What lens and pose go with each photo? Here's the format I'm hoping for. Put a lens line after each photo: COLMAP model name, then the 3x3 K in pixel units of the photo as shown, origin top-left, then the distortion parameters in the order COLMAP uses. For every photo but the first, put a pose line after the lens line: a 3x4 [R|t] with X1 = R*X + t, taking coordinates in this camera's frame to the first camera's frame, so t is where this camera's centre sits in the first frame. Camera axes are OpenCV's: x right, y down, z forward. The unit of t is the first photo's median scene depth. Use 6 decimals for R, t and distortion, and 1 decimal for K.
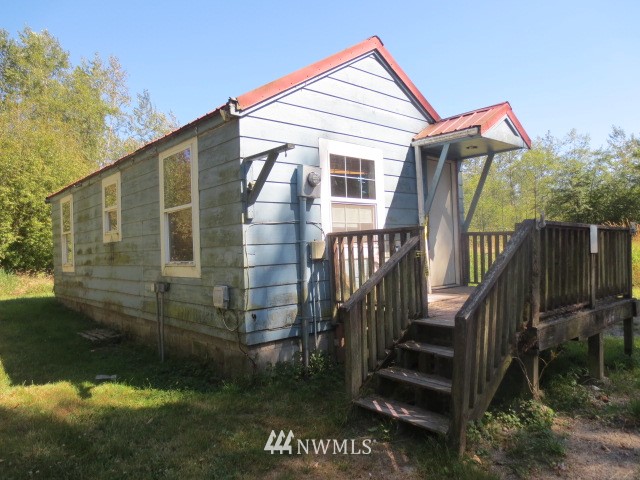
lens RADIAL K [[461.0, 0, 319.1], [0, 461.0, 241.4], [0, 0, 1]] dist [-0.036396, -0.007287]
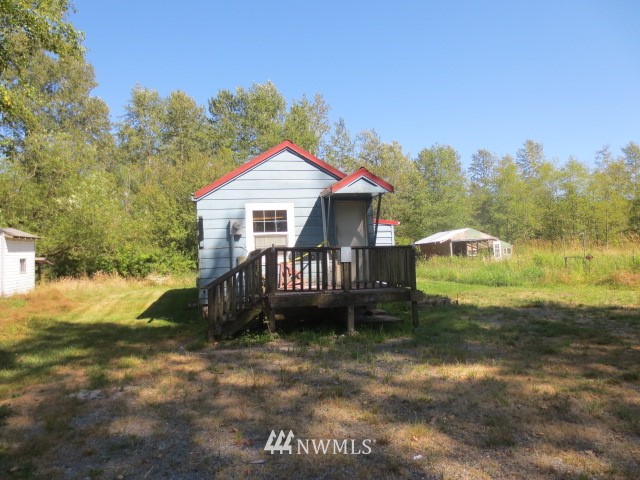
lens RADIAL K [[461.0, 0, 321.6], [0, 461.0, 239.4], [0, 0, 1]] dist [-0.036396, -0.007287]
pose [[0.873222, -0.024603, -0.486702, 1.111917], [0.022087, 0.999697, -0.010907, -0.038459], [0.486823, -0.001225, 0.873500, -0.502081]]
